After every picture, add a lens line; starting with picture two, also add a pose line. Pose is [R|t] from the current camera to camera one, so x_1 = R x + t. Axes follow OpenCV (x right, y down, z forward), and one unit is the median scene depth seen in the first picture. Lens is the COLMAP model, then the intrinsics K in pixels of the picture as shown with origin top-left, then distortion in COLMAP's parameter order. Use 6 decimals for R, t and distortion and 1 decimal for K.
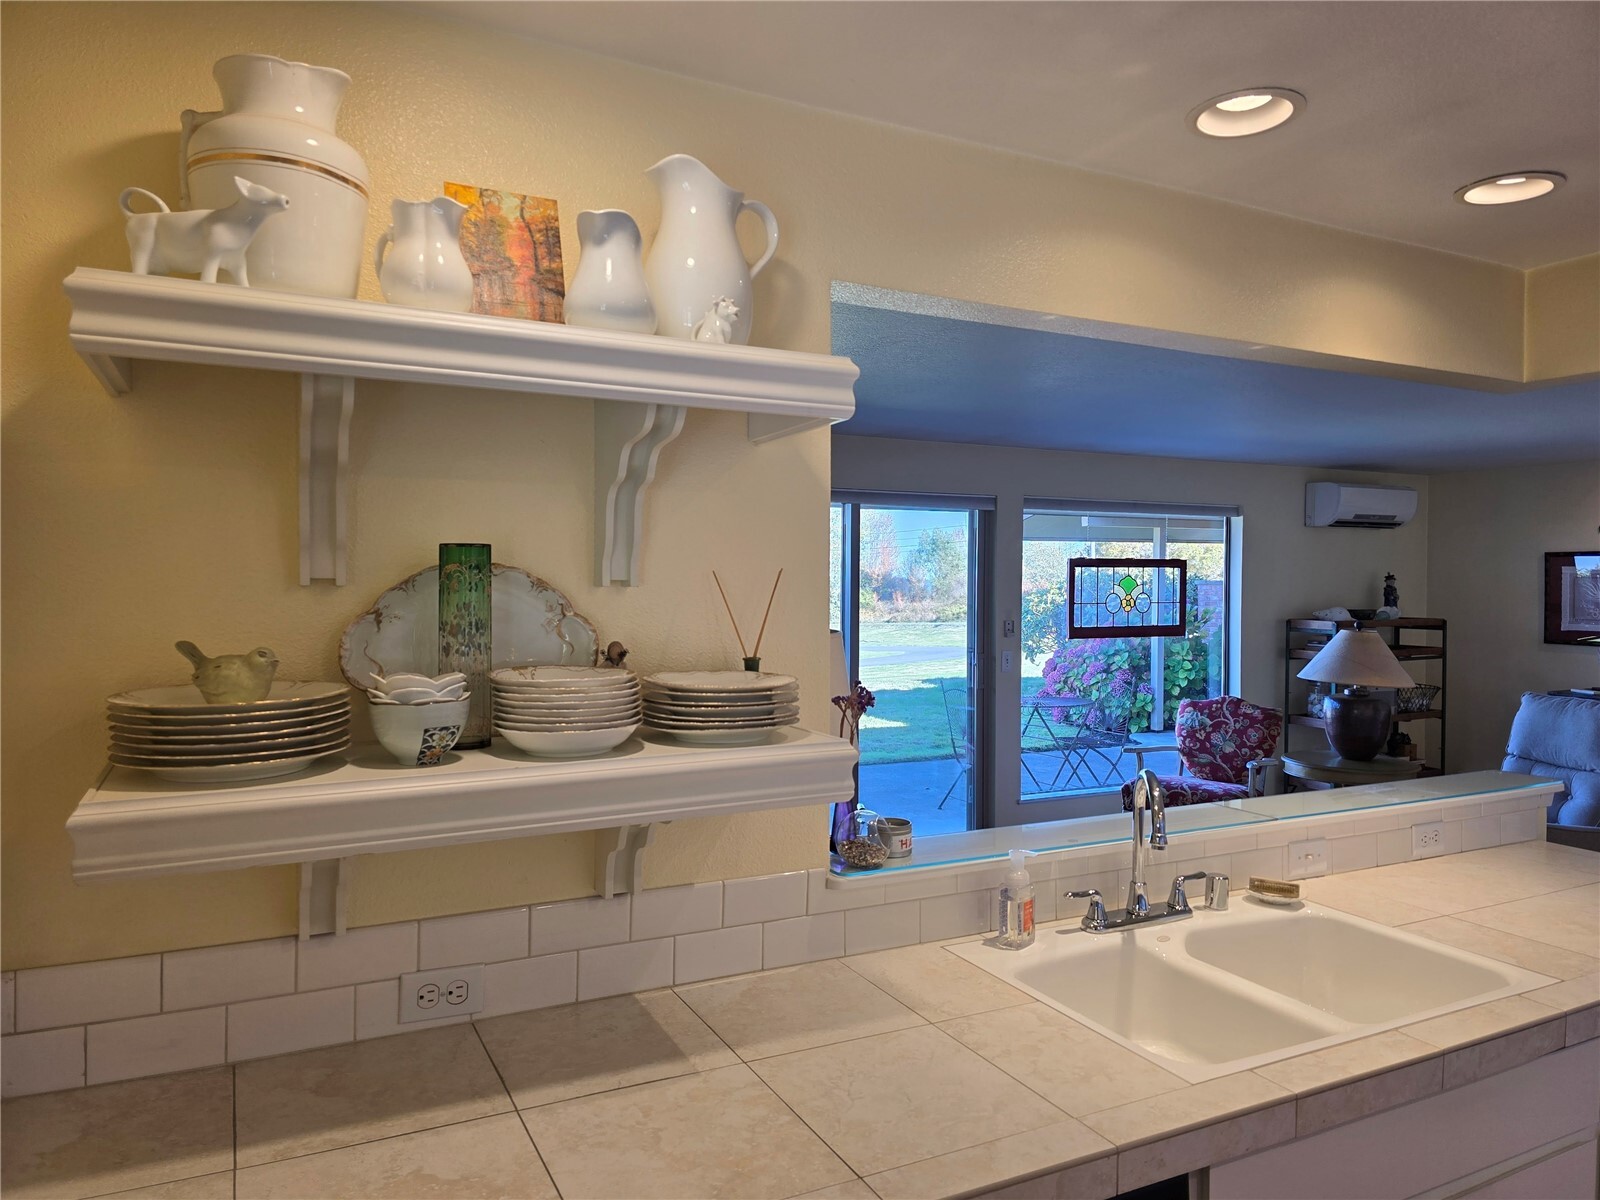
lens RADIAL K [[1071.0, 0, 790.6], [0, 1071.0, 595.7], [0, 0, 1]] dist [0.074863, -0.068790]
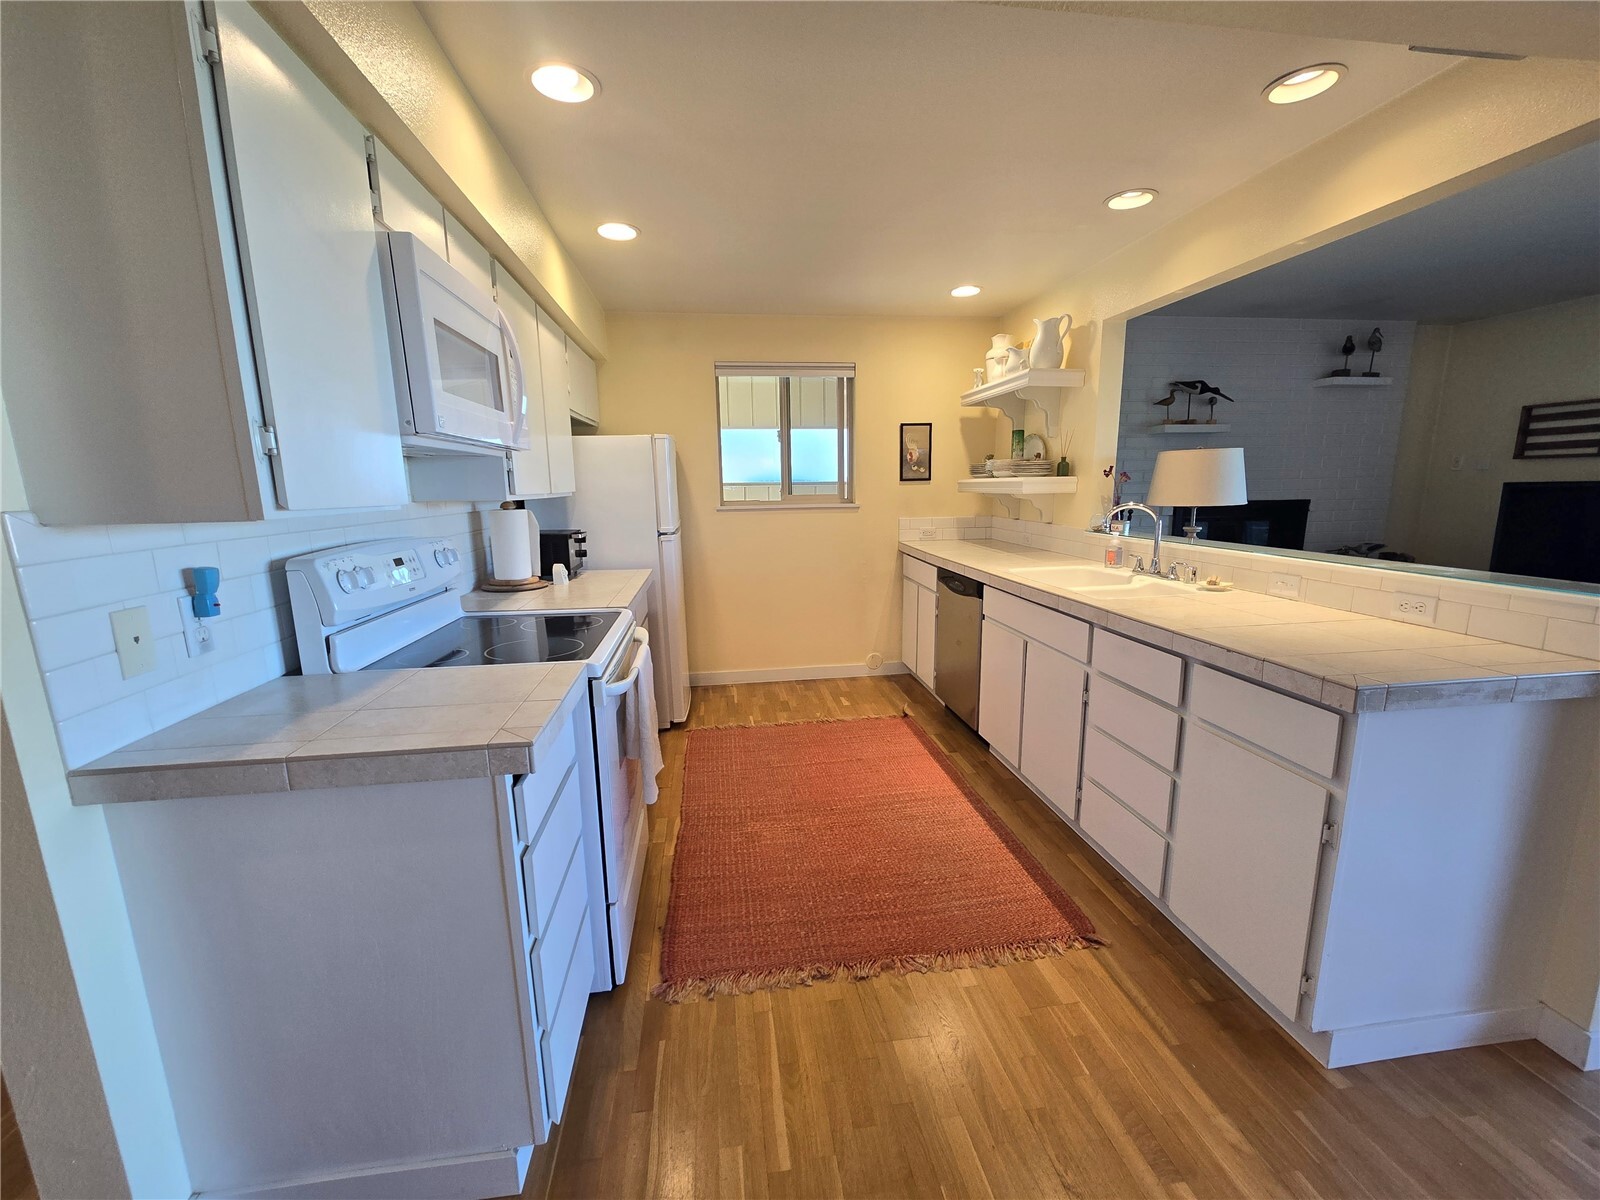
lens RADIAL K [[653.8, 0, 803.6], [0, 653.8, 608.6], [0, 0, 1]] dist [0.000177, -0.000431]
pose [[-0.325530, 0.179575, -0.928323, 1.869176], [-0.000213, 0.981786, 0.189991, 0.116814], [0.945532, 0.062045, -0.319563, 0.781020]]
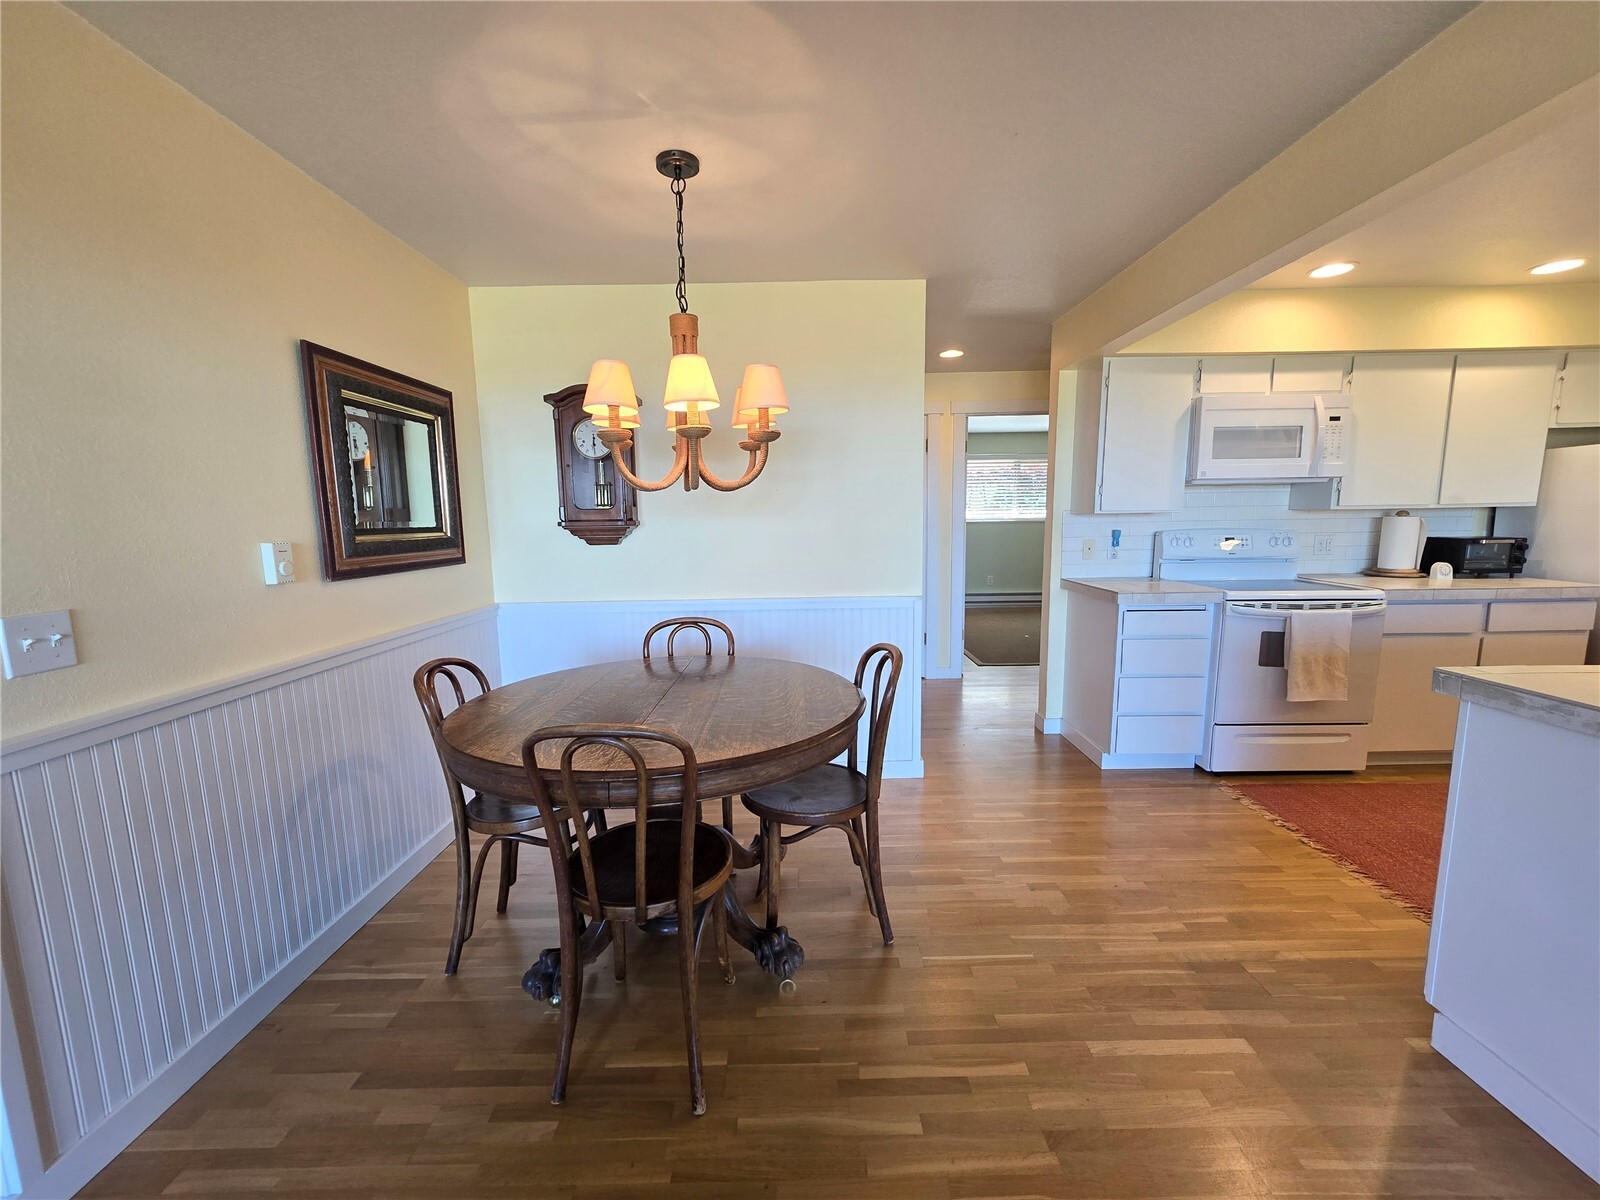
lens RADIAL K [[651.6, 0, 801.2], [0, 651.6, 610.9], [0, 0, 1]] dist [-0.001602, 0.000708]
pose [[-0.892414, -0.054235, 0.447946, 1.431454], [0.020229, 0.986943, 0.159794, 0.109196], [-0.450764, 0.151664, -0.879665, 2.113657]]
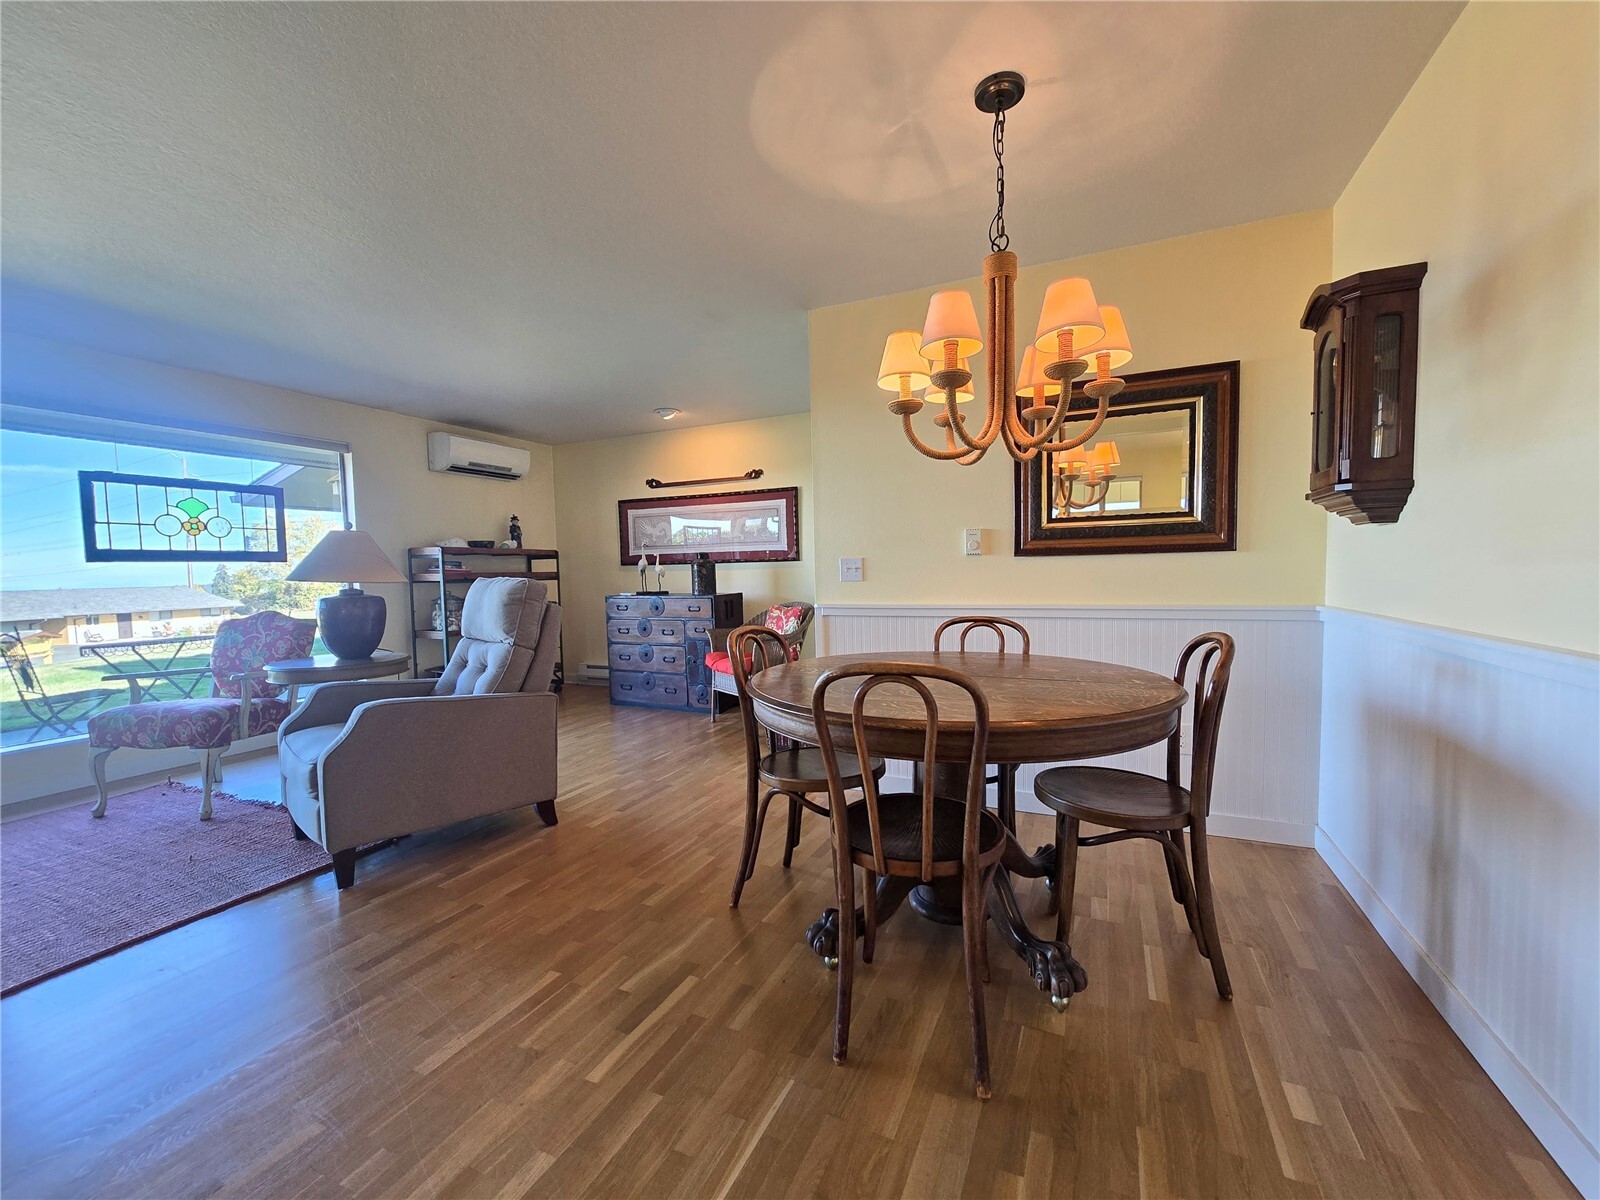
lens RADIAL K [[653.8, 0, 803.6], [0, 653.8, 608.6], [0, 0, 1]] dist [0.000177, -0.000431]
pose [[0.783665, -0.058333, 0.618439, 1.281821], [0.034637, 0.998136, 0.050256, 0.238141], [-0.620218, -0.017963, 0.784224, 0.706090]]
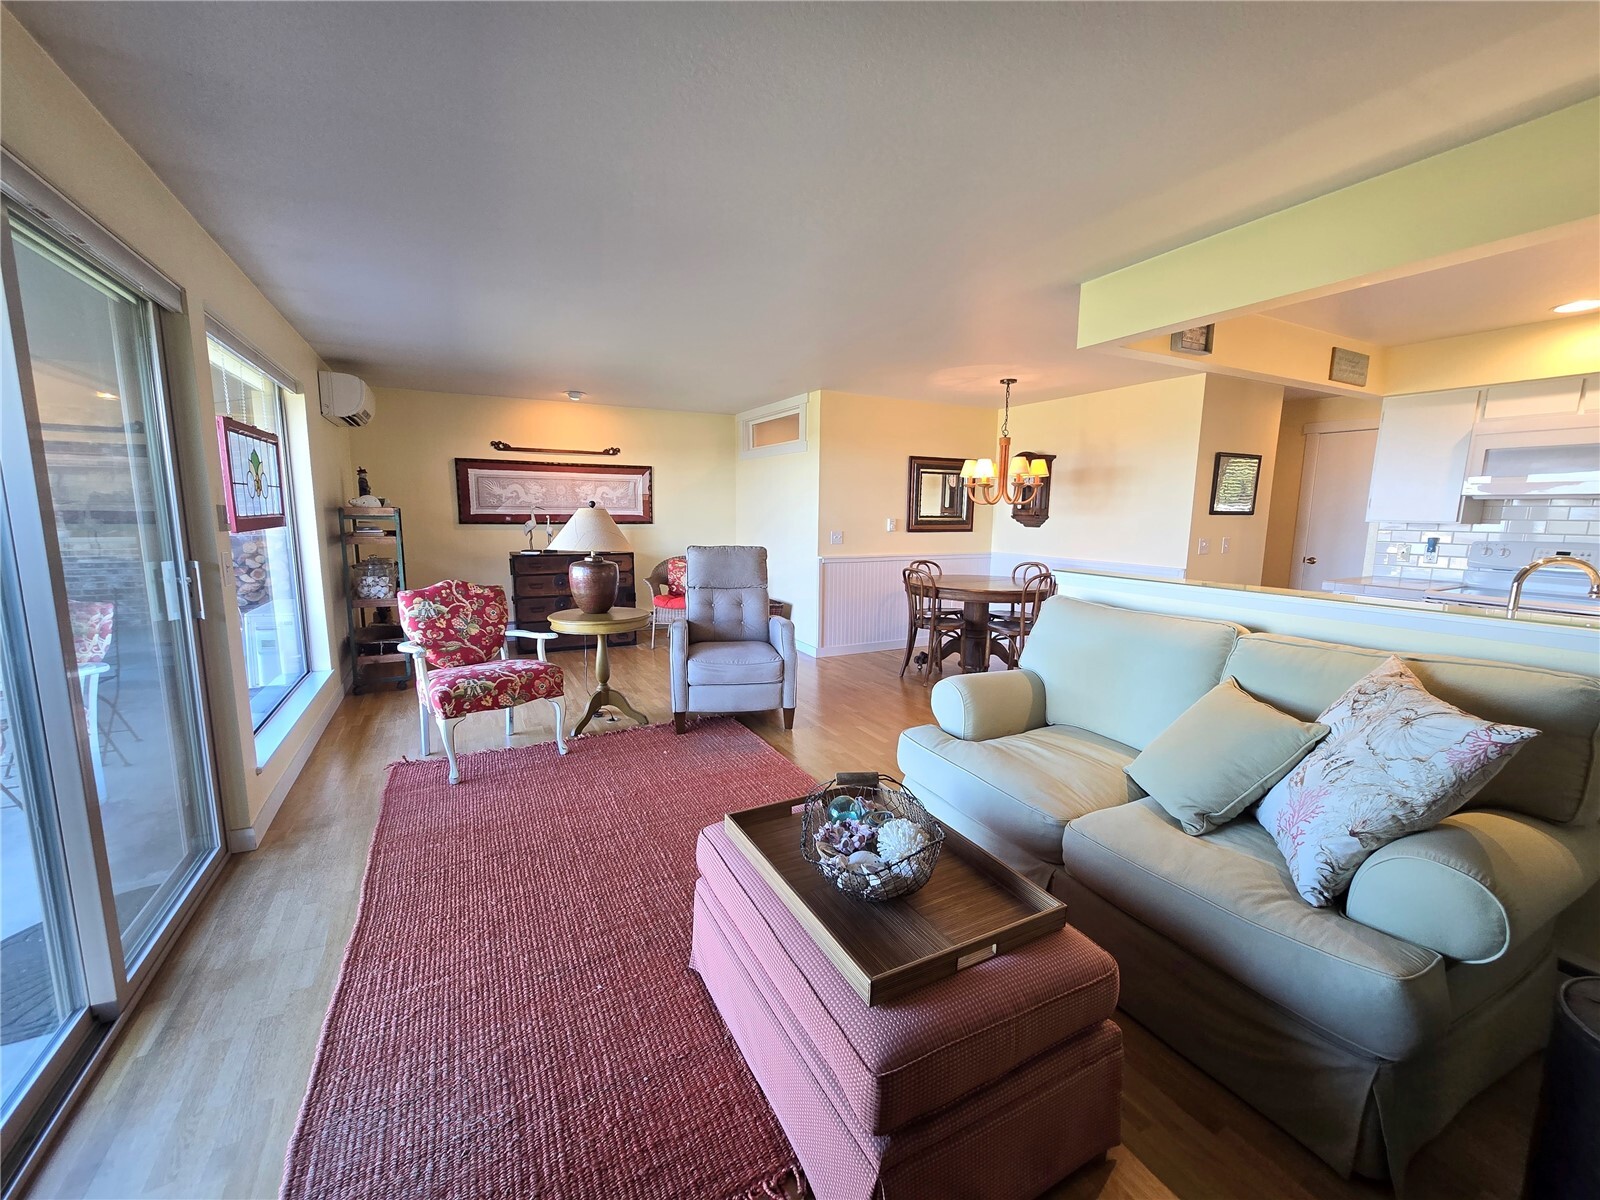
lens RADIAL K [[653.8, 0, 803.6], [0, 653.8, 608.6], [0, 0, 1]] dist [0.000177, -0.000431]
pose [[-0.017867, -0.155837, 0.987621, -0.604274], [0.005413, 0.987749, 0.155955, 0.081661], [-0.999826, 0.008132, -0.016804, 2.097536]]
